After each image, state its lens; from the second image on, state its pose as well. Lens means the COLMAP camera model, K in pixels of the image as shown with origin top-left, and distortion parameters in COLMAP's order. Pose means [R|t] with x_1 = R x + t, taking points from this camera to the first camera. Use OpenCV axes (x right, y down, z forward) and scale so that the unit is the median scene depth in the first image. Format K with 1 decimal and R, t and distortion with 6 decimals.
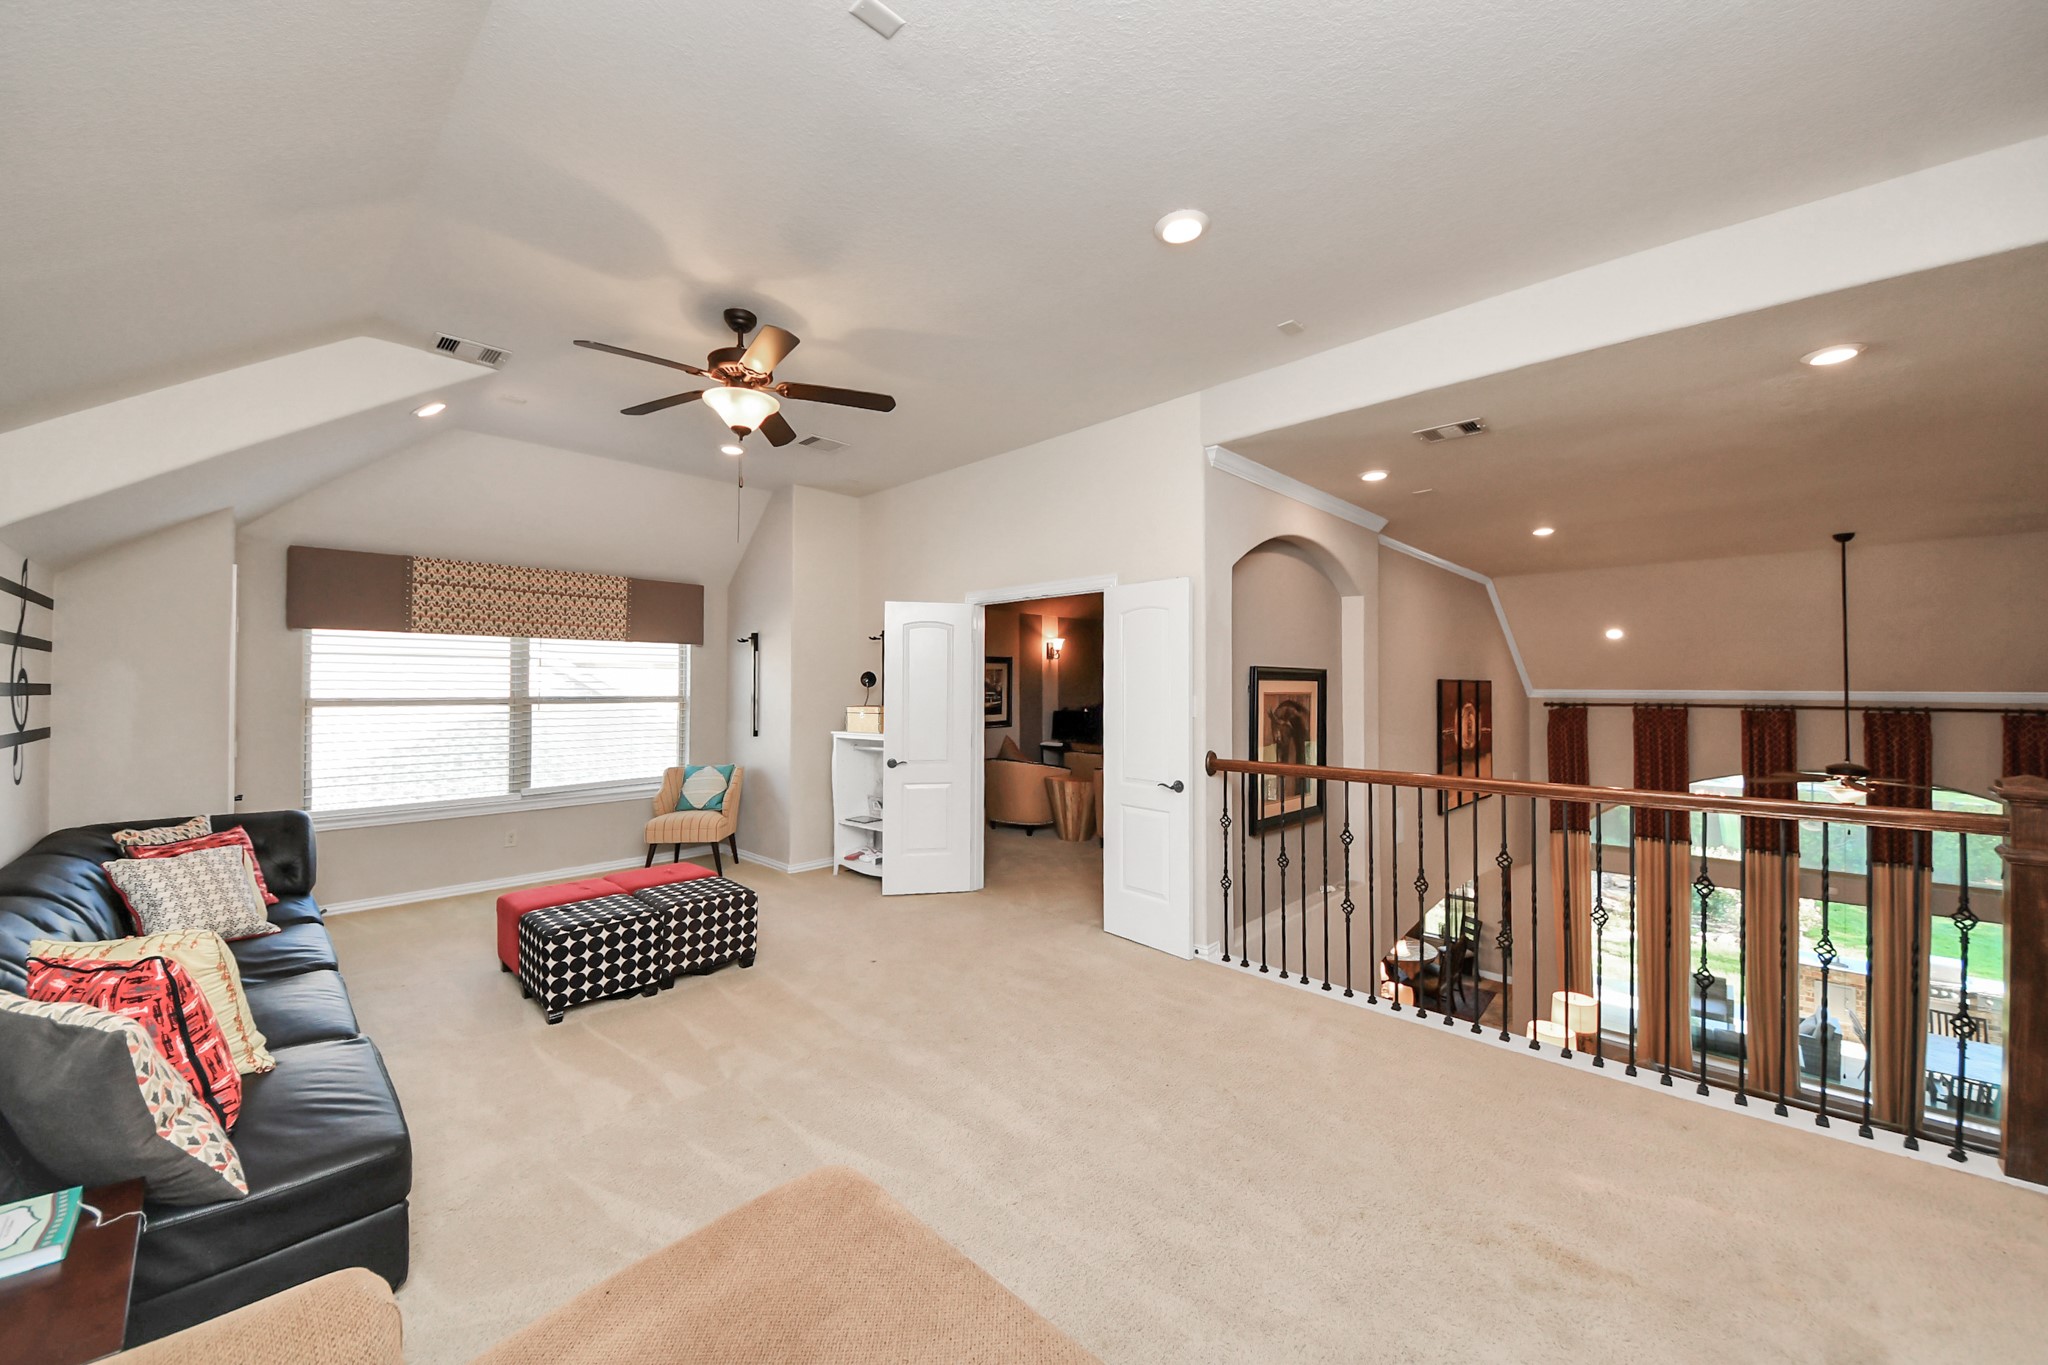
lens RADIAL K [[735.0, 0, 1025.7], [0, 735.0, 690.7], [0, 0, 1]] dist [-0.014645, 0.000014]
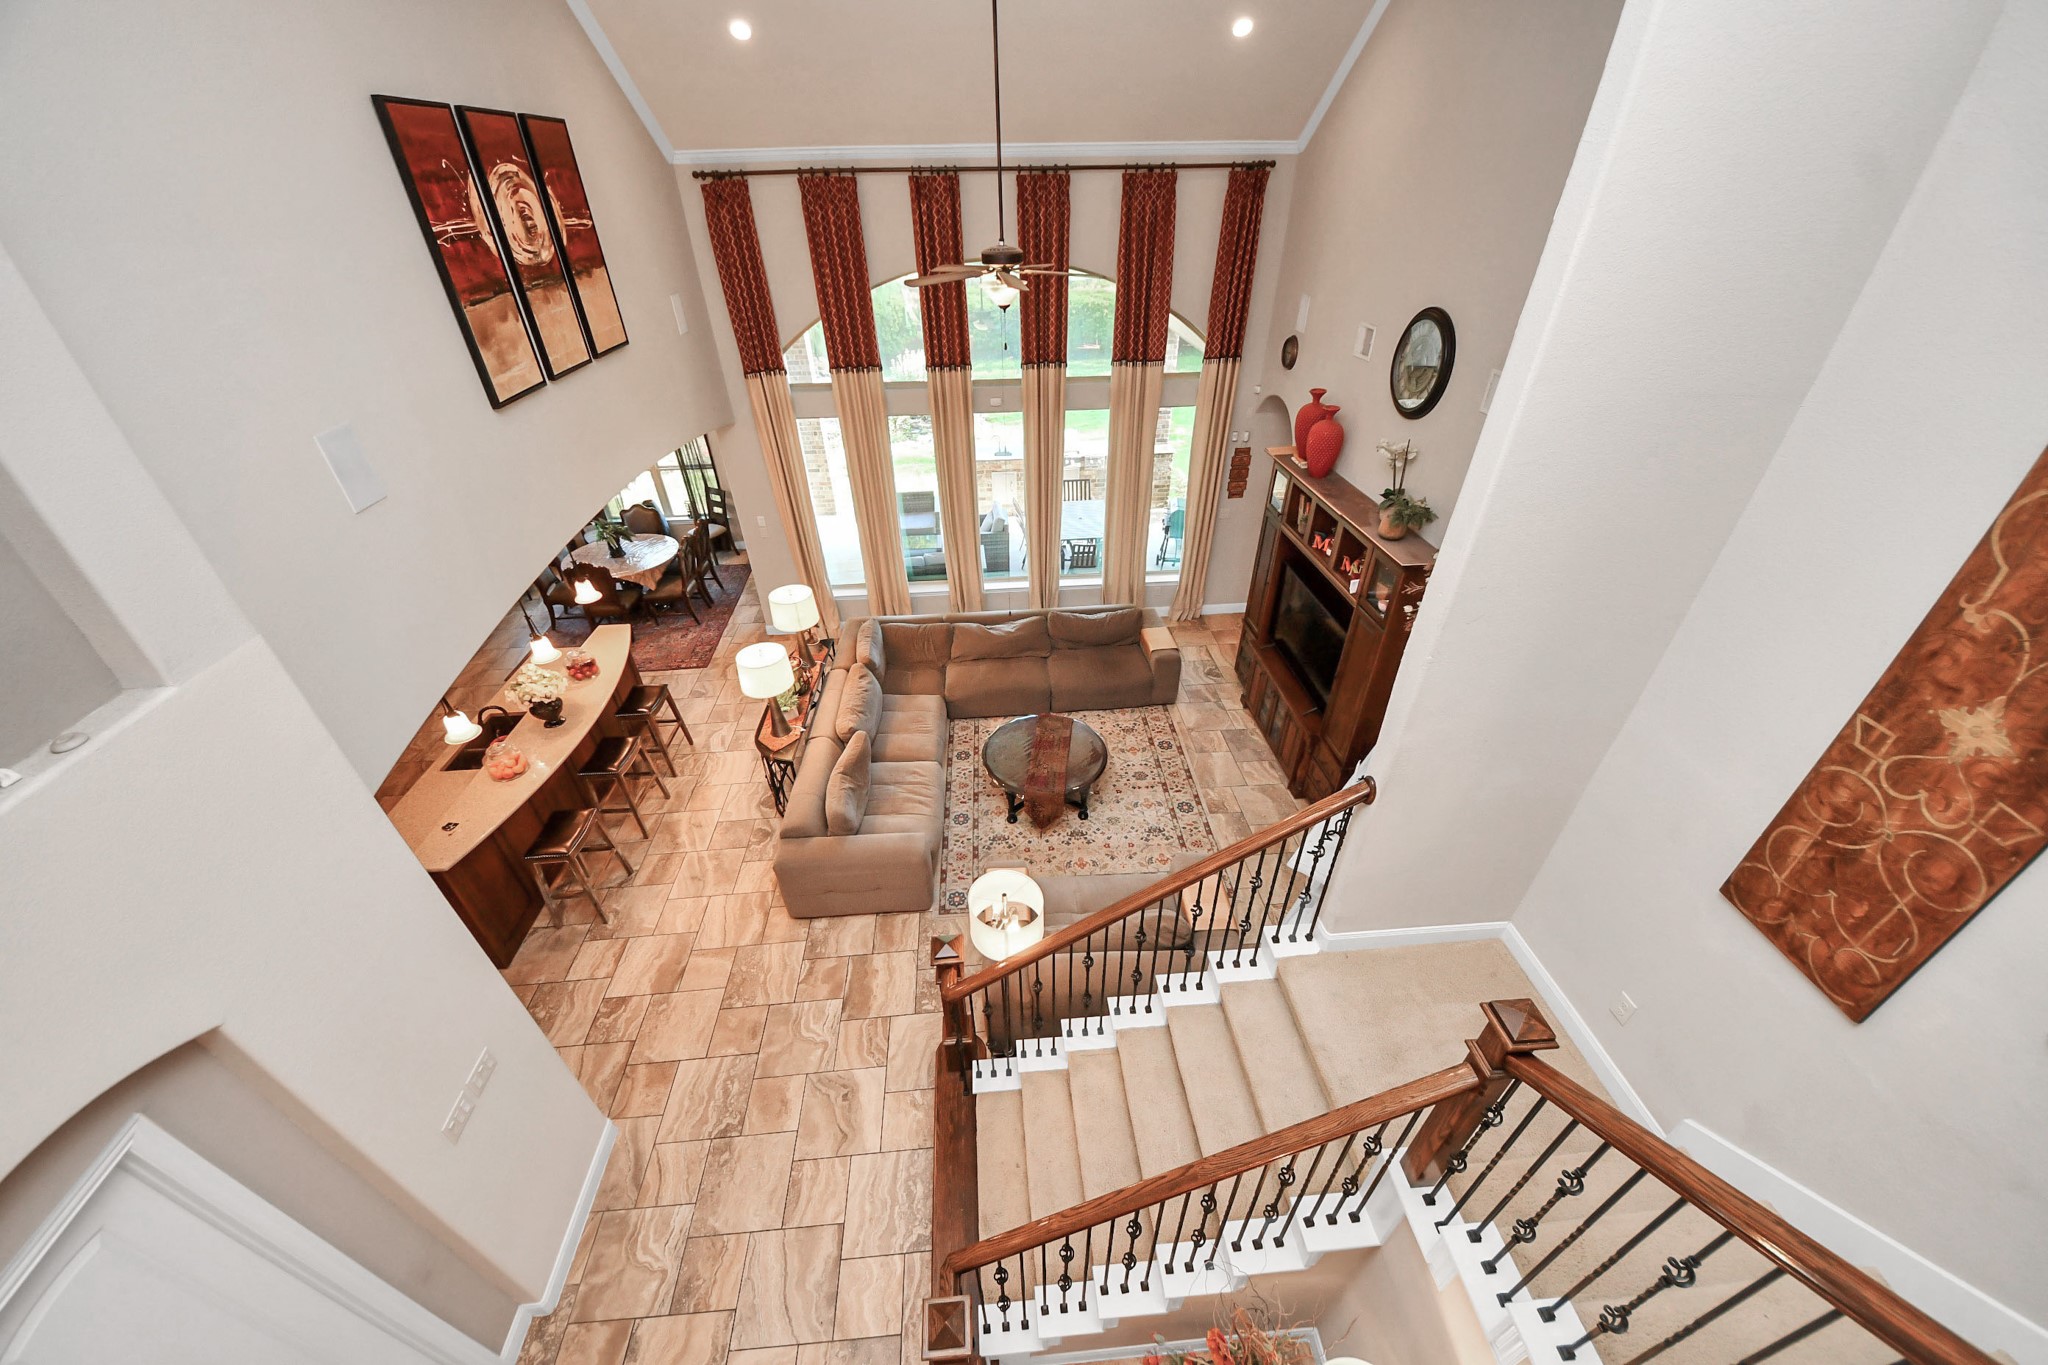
lens RADIAL K [[735.0, 0, 1025.7], [0, 735.0, 690.7], [0, 0, 1]] dist [-0.014645, 0.000014]
pose [[0.659714, -0.435642, 0.612367, 0.334926], [0.008277, 0.819004, 0.573728, 0.028923], [-0.751471, -0.373428, 0.543914, 0.264588]]
